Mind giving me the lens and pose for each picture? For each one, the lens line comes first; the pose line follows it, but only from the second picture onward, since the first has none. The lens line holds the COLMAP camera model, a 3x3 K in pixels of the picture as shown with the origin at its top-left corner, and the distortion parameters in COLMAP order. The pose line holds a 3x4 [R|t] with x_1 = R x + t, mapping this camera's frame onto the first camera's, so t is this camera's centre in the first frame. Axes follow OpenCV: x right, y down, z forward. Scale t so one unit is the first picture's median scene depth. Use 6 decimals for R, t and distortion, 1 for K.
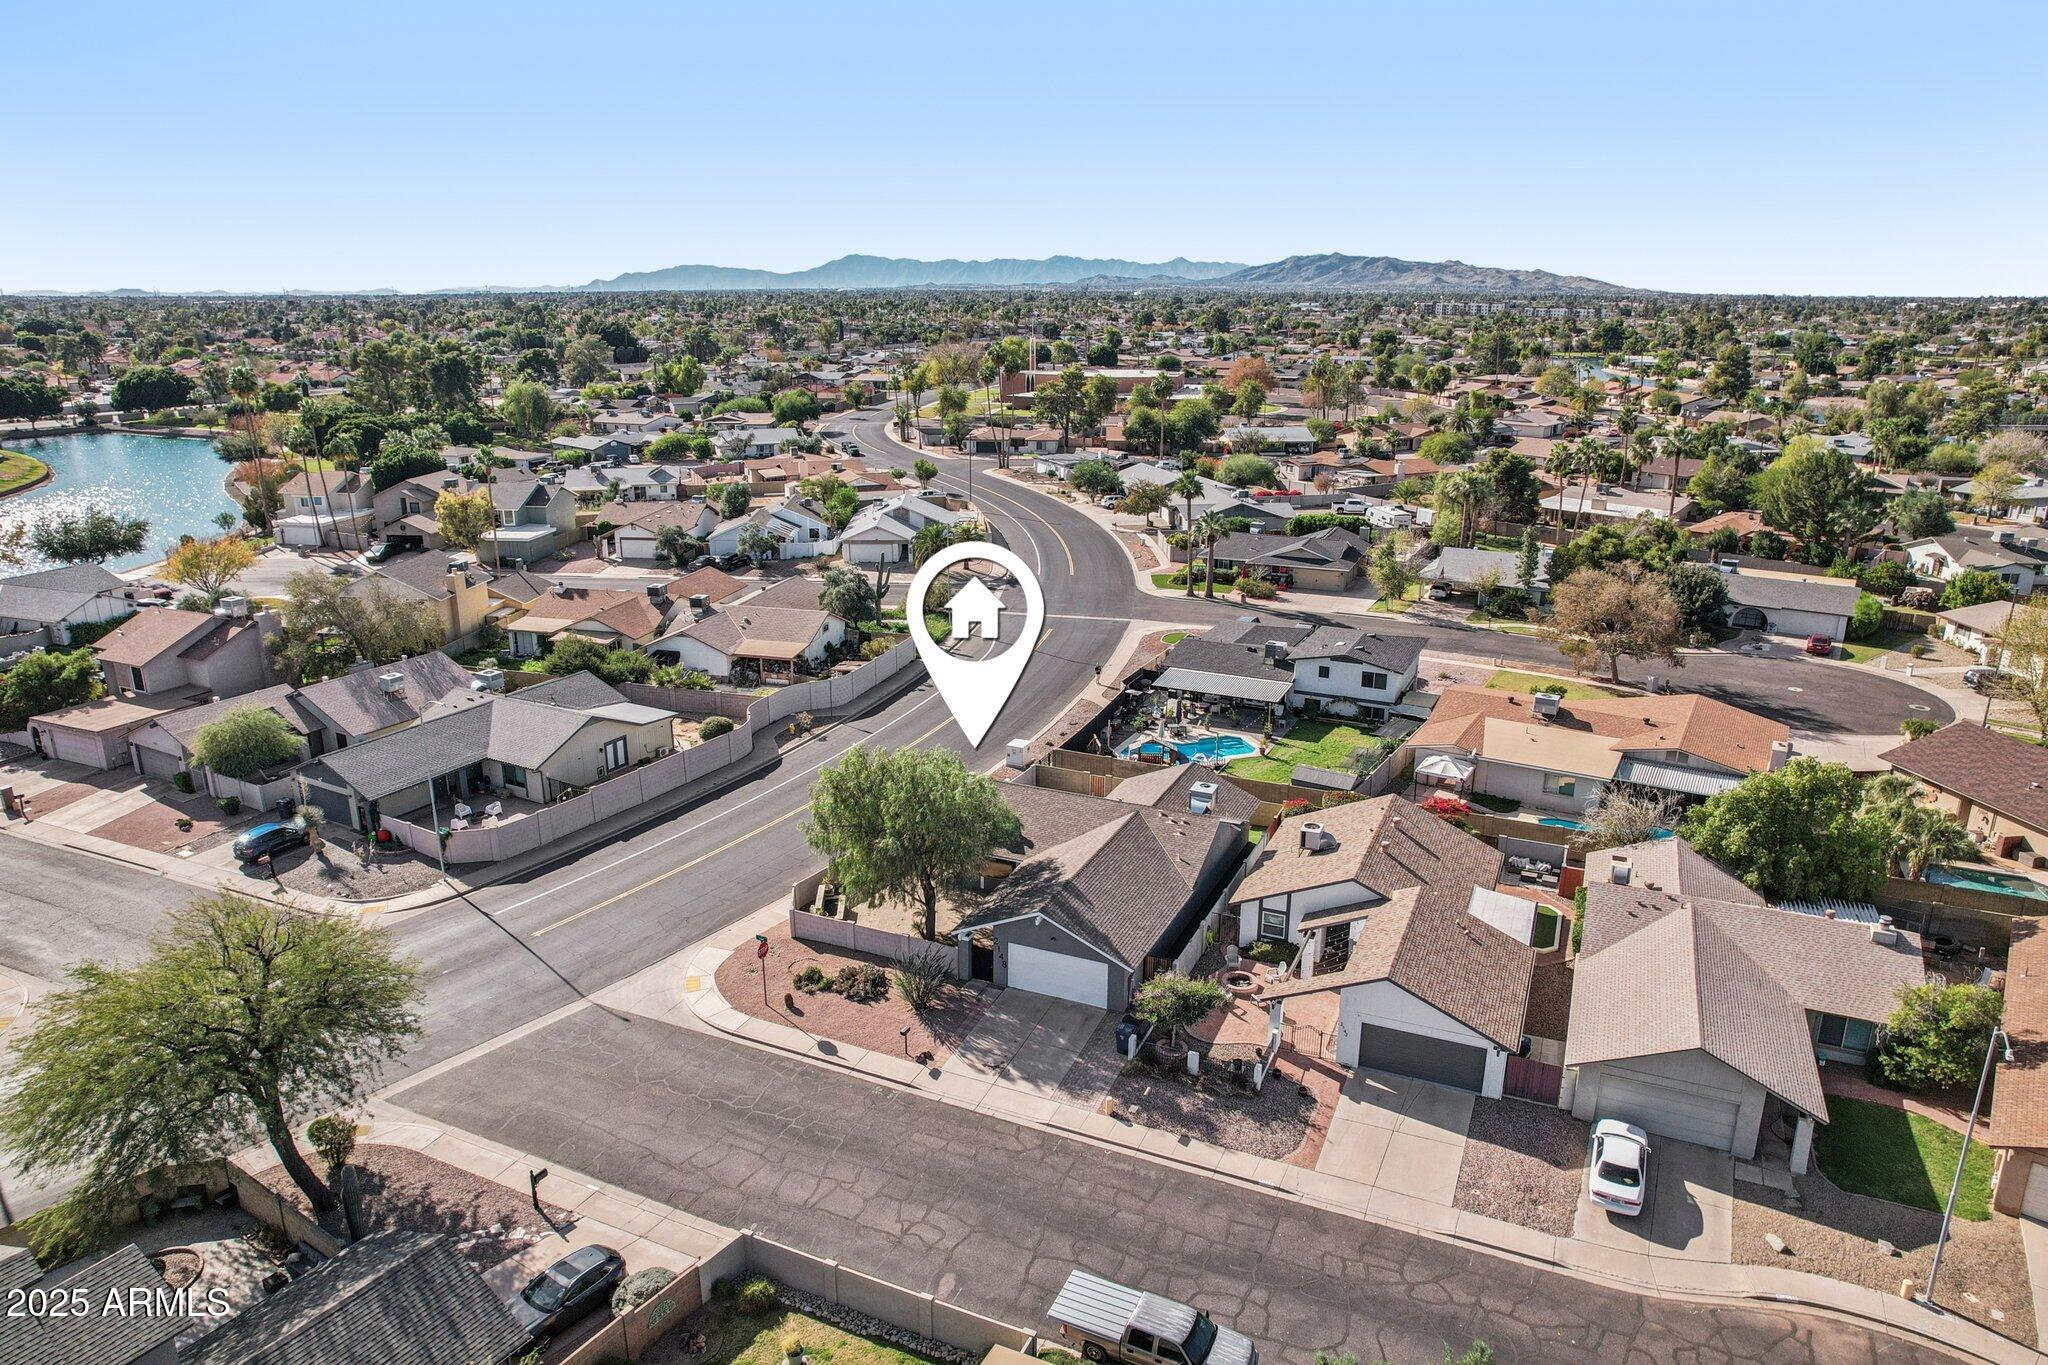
lens RADIAL K [[1315.6, 0, 1024.0], [0, 1315.6, 682.5], [0, 0, 1]] dist [-0.071650, 0.060862]
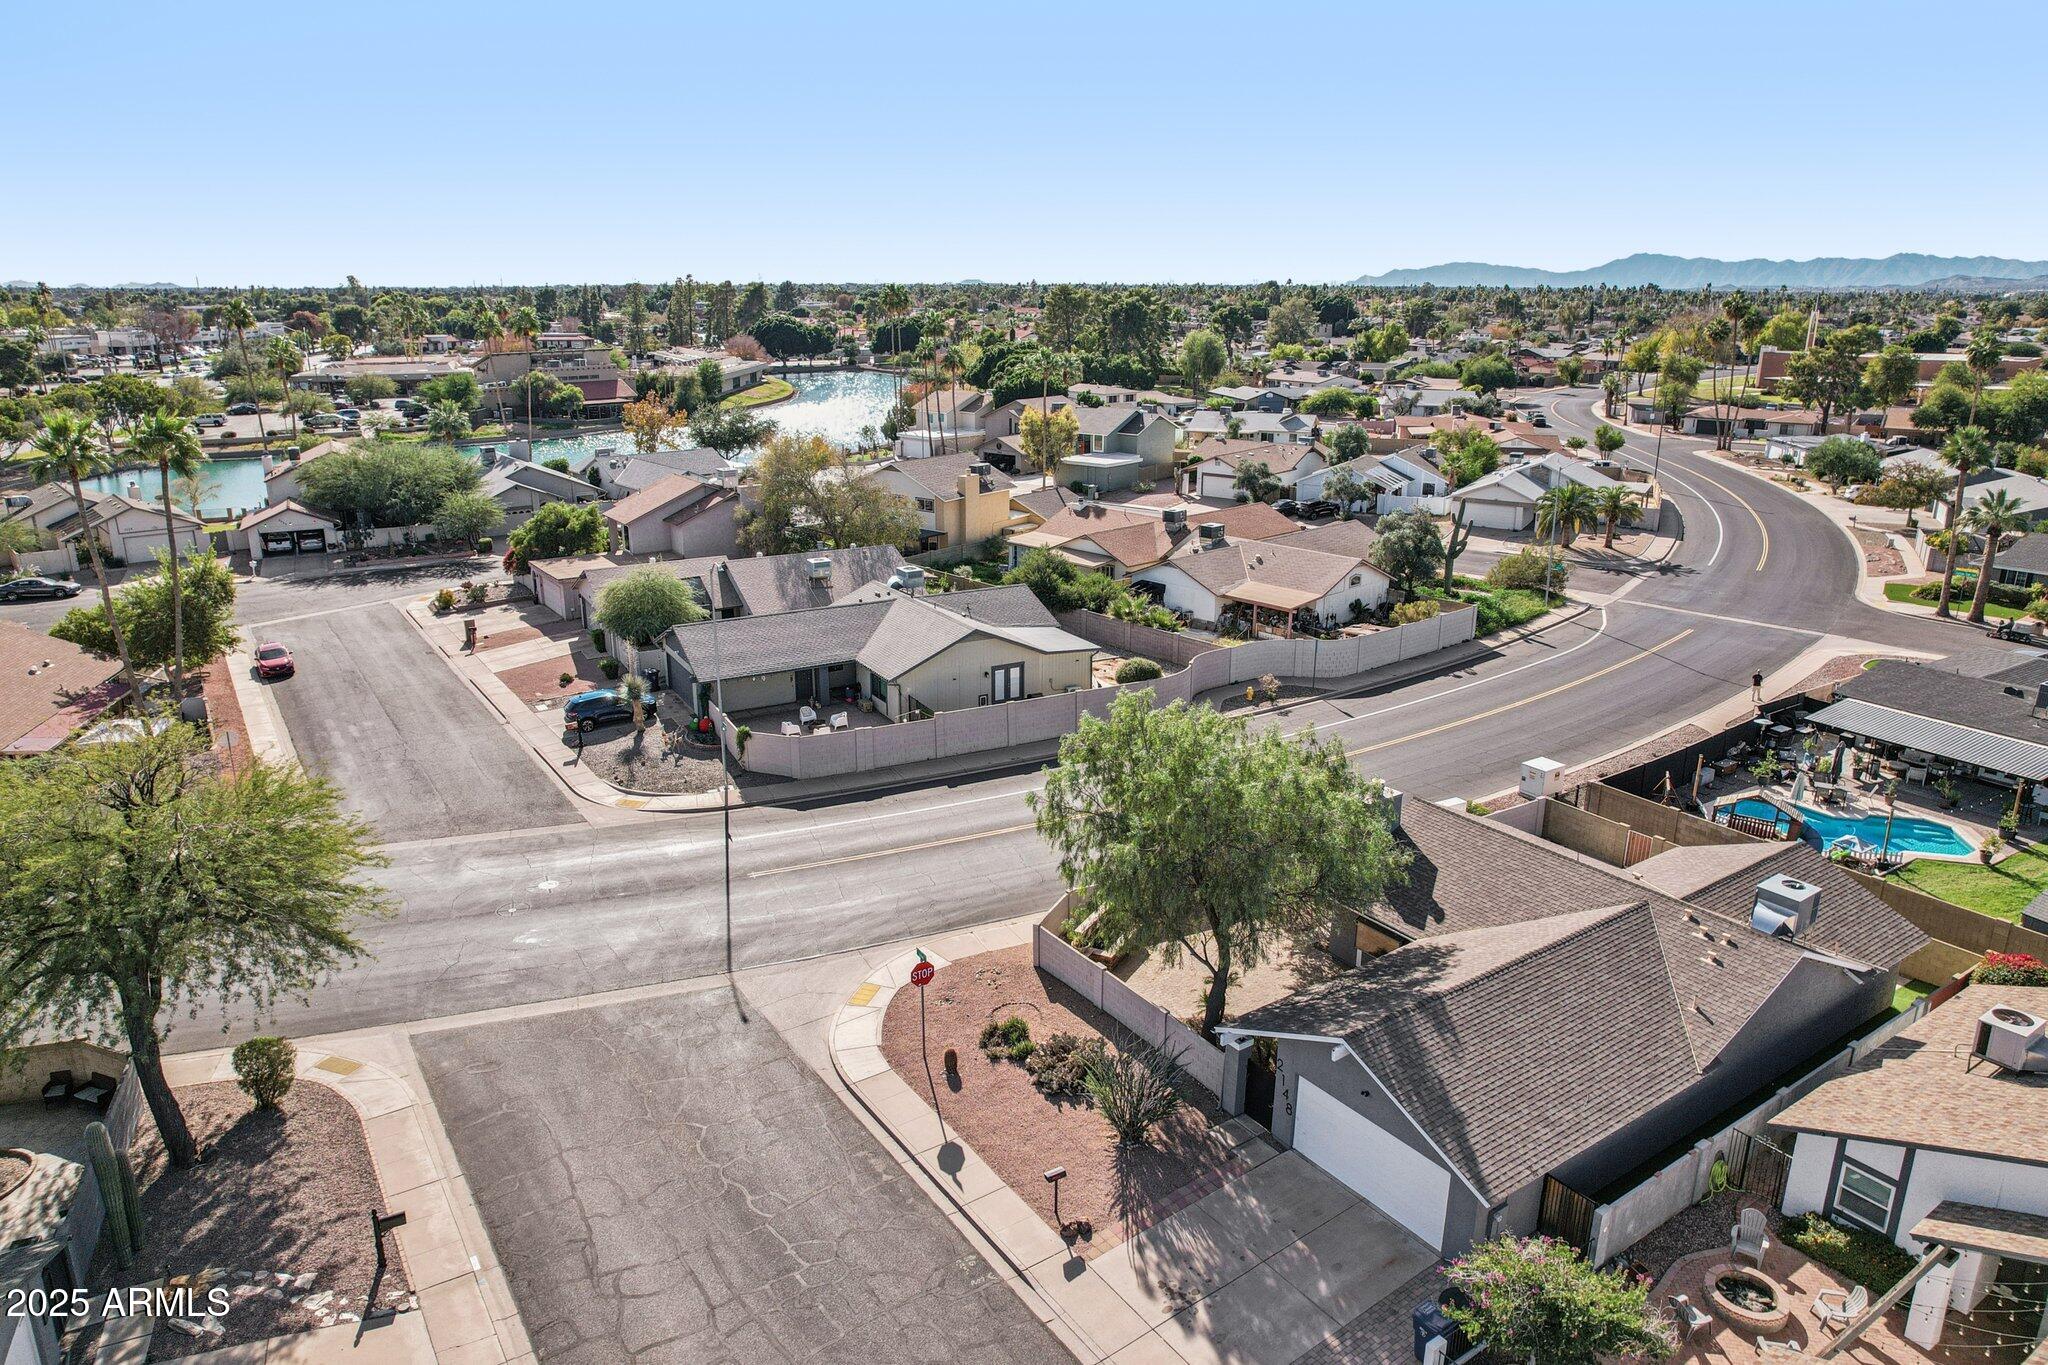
lens RADIAL K [[1315.6, 0, 1024.0], [0, 1315.6, 682.5], [0, 0, 1]] dist [-0.071650, 0.060862]
pose [[0.852062, 0.153847, -0.500322, 0.089543], [-0.153236, 0.987270, 0.042617, 0.016873], [0.500509, 0.040355, 0.864790, 0.284421]]
